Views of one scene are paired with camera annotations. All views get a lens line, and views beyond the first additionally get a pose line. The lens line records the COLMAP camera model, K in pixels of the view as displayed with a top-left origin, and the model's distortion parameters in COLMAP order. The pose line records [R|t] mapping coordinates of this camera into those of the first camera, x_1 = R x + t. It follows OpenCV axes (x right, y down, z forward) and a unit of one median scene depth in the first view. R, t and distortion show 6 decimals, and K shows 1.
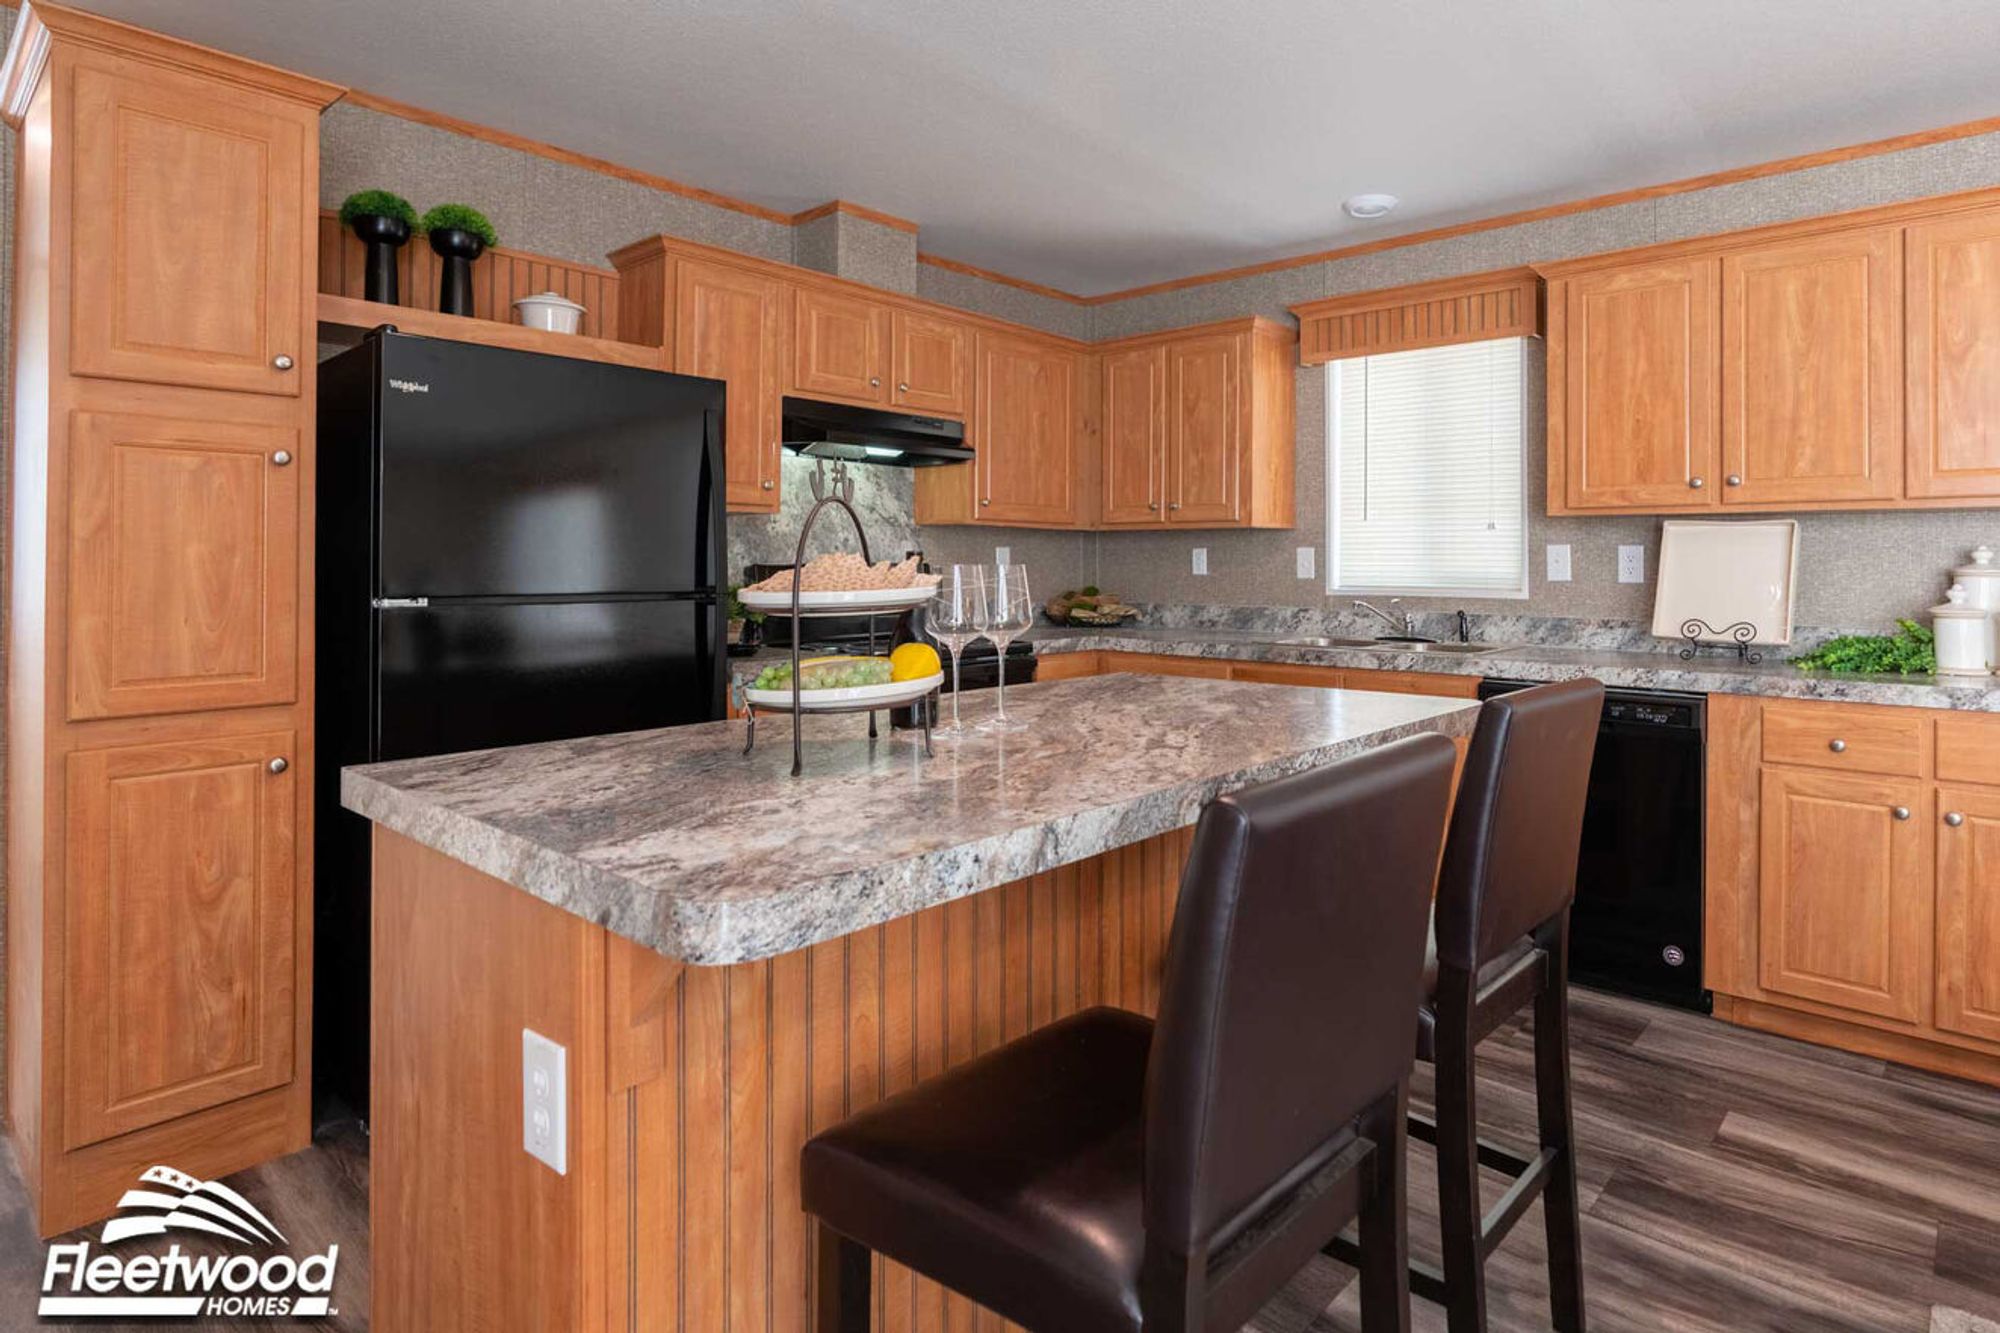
lens RADIAL K [[1071.6, 0, 1153.8], [0, 1071.6, 532.8], [0, 0, 1]] dist [-0.012539, 0.005693]
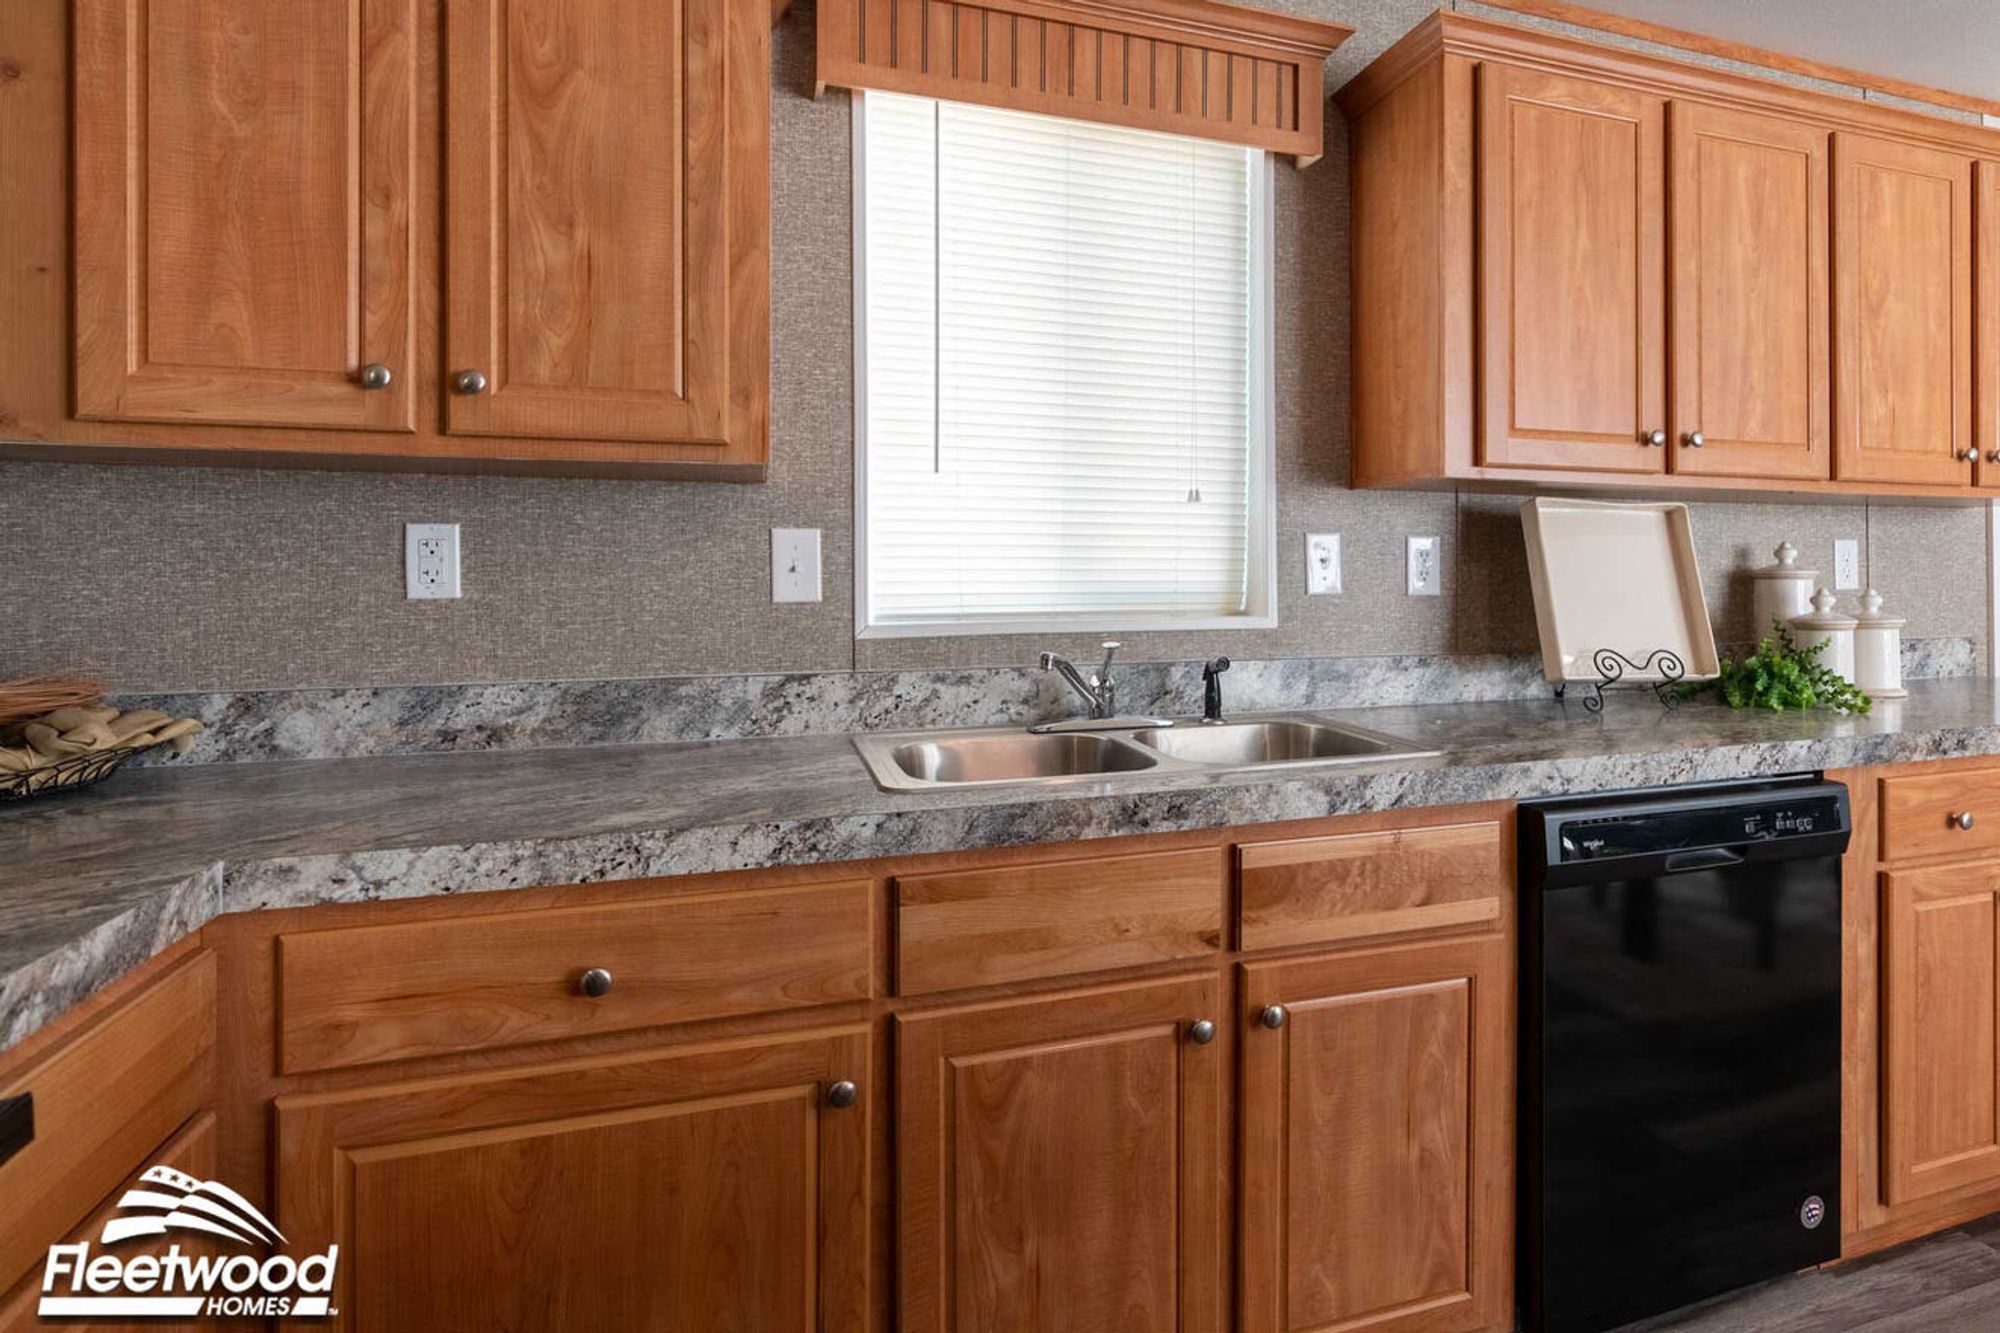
lens RADIAL K [[1071.6, 0, 1155.8], [0, 1071.6, 574.5], [0, 0, 1]] dist [-0.012539, 0.005693]
pose [[0.518467, -0.007506, 0.855065, -0.166359], [-0.021768, 0.999522, 0.021973, 0.022938], [-0.854820, -0.030005, 0.518056, 0.768925]]
